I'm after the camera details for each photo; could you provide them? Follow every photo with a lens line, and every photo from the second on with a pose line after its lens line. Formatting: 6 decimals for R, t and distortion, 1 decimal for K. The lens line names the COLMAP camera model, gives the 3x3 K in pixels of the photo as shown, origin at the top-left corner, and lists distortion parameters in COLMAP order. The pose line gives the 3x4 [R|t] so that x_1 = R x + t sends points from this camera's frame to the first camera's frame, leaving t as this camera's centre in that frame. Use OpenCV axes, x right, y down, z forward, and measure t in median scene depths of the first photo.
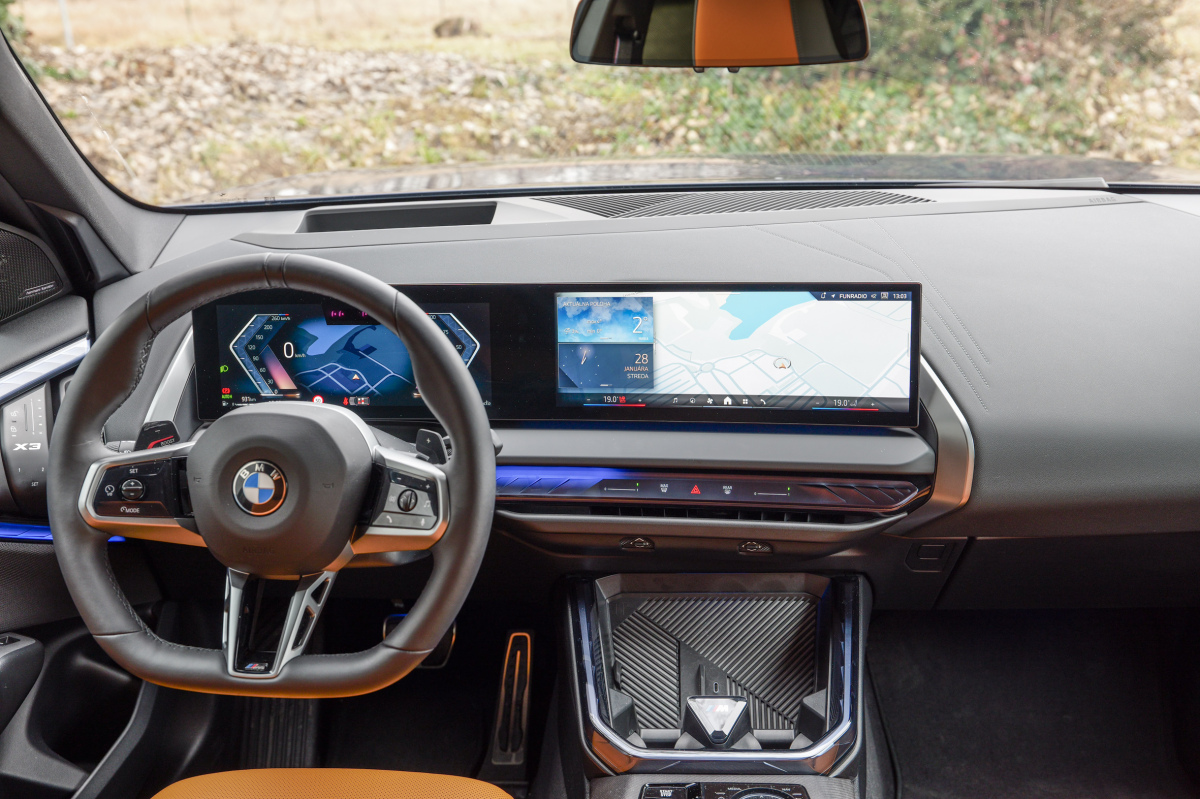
lens RADIAL K [[1214.5, 0, 601.5], [0, 1214.5, 397.5], [0, 0, 1]] dist [0.011985, 0.000000]
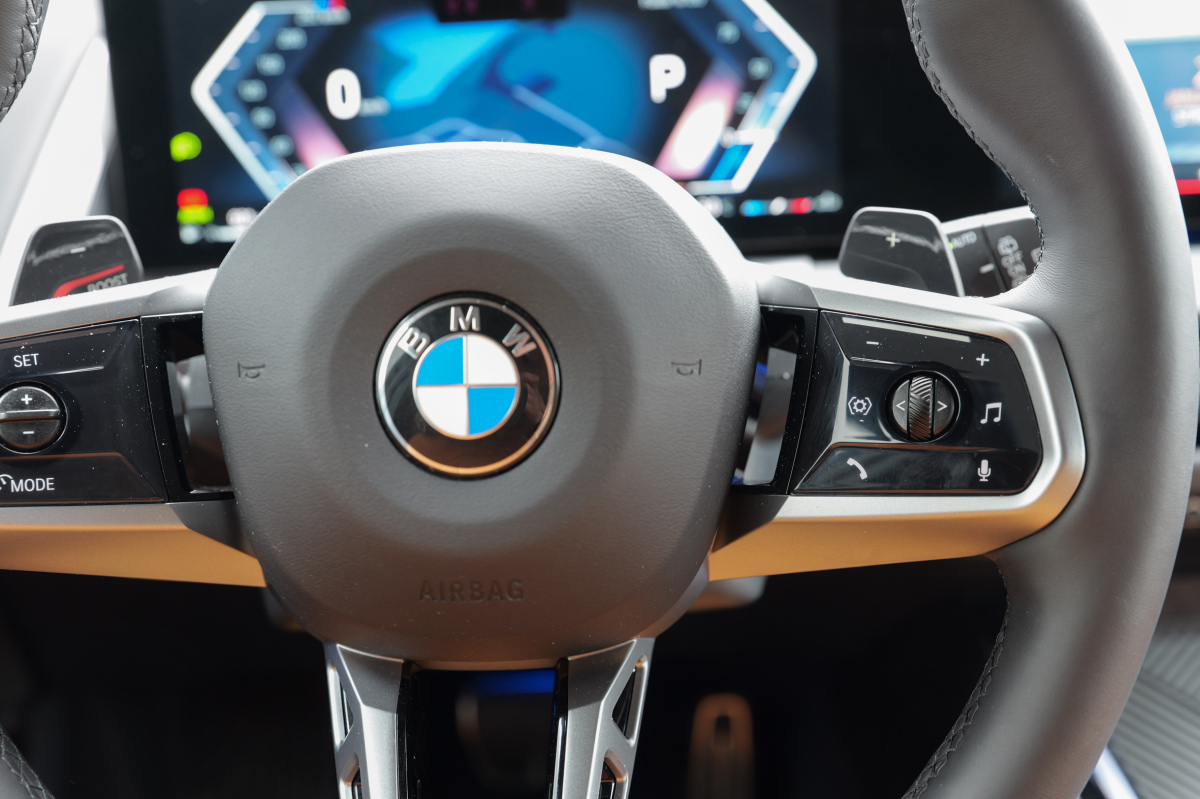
lens RADIAL K [[1503.2, 0, 605.6], [0, 1503.2, 407.5], [0, 0, 1]] dist [0.020234, 0.000000]
pose [[0.996201, -0.048948, 0.072028, -0.216798], [0.046061, 0.998088, 0.041212, 0.052094], [-0.073908, -0.037738, 0.996551, 0.492663]]
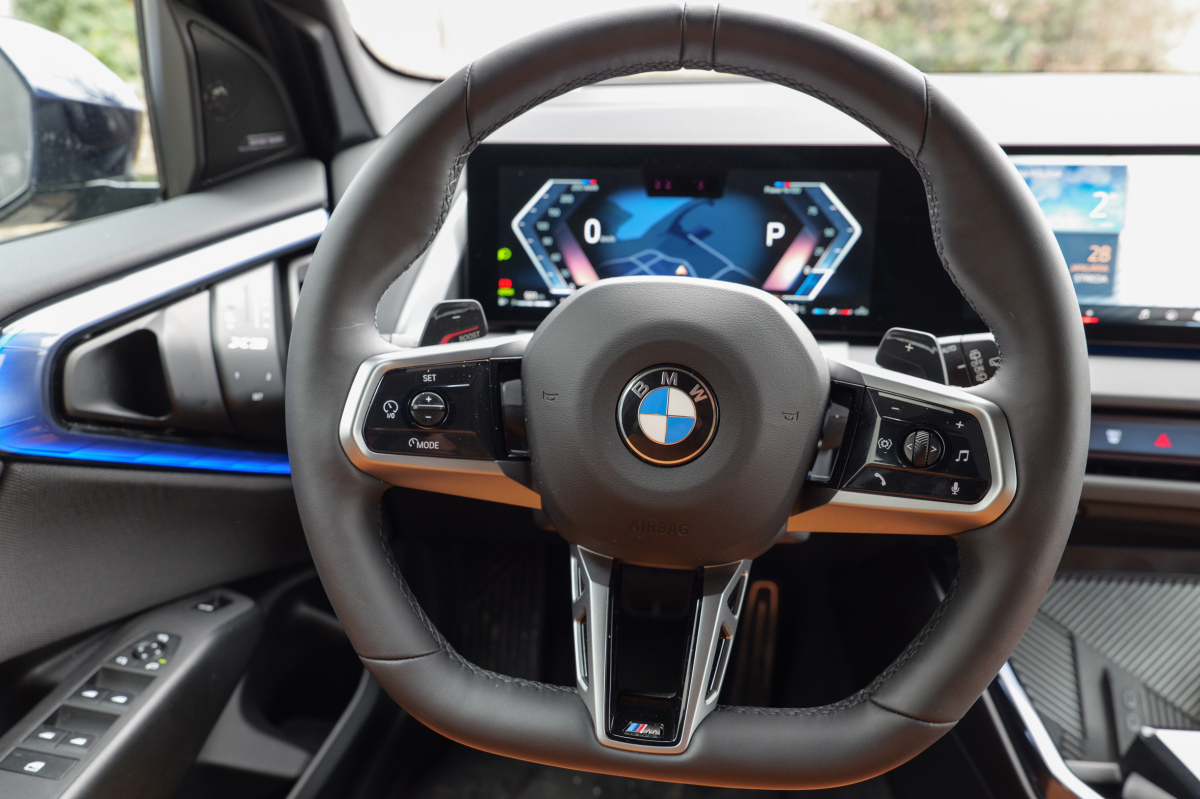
lens RADIAL K [[864.3, 0, 603.0], [0, 864.3, 397.6], [0, 0, 1]] dist [-0.010902, -0.002690]
pose [[0.998584, 0.038890, -0.036303, -0.234467], [-0.037147, 0.998180, 0.047507, 0.038575], [0.038084, -0.046091, 0.998211, 0.481431]]
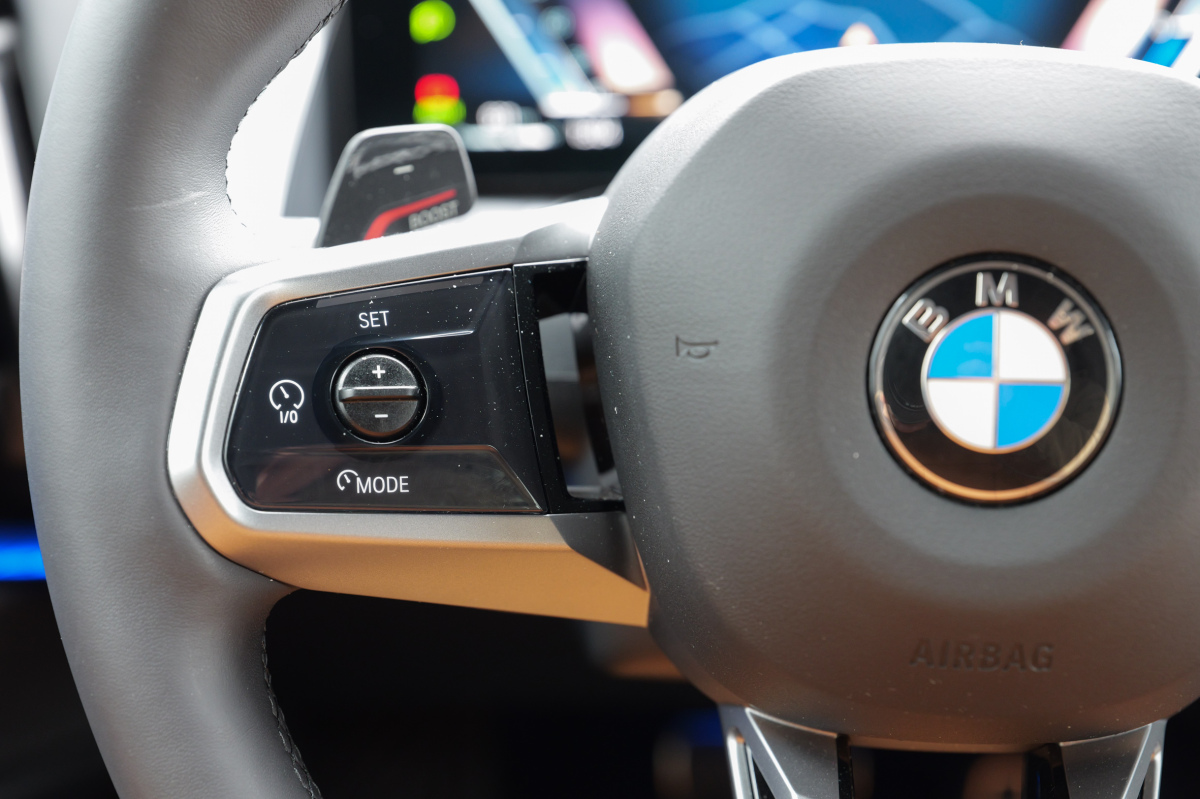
lens RADIAL K [[1989.2, 0, 594.4], [0, 1989.2, 409.4], [0, 0, 1]] dist [0.031278, 0.000000]
pose [[0.999905, -0.011743, 0.007222, -0.283061], [0.011196, 0.997373, 0.071566, 0.041531], [-0.008043, -0.071478, 0.997410, 0.500601]]
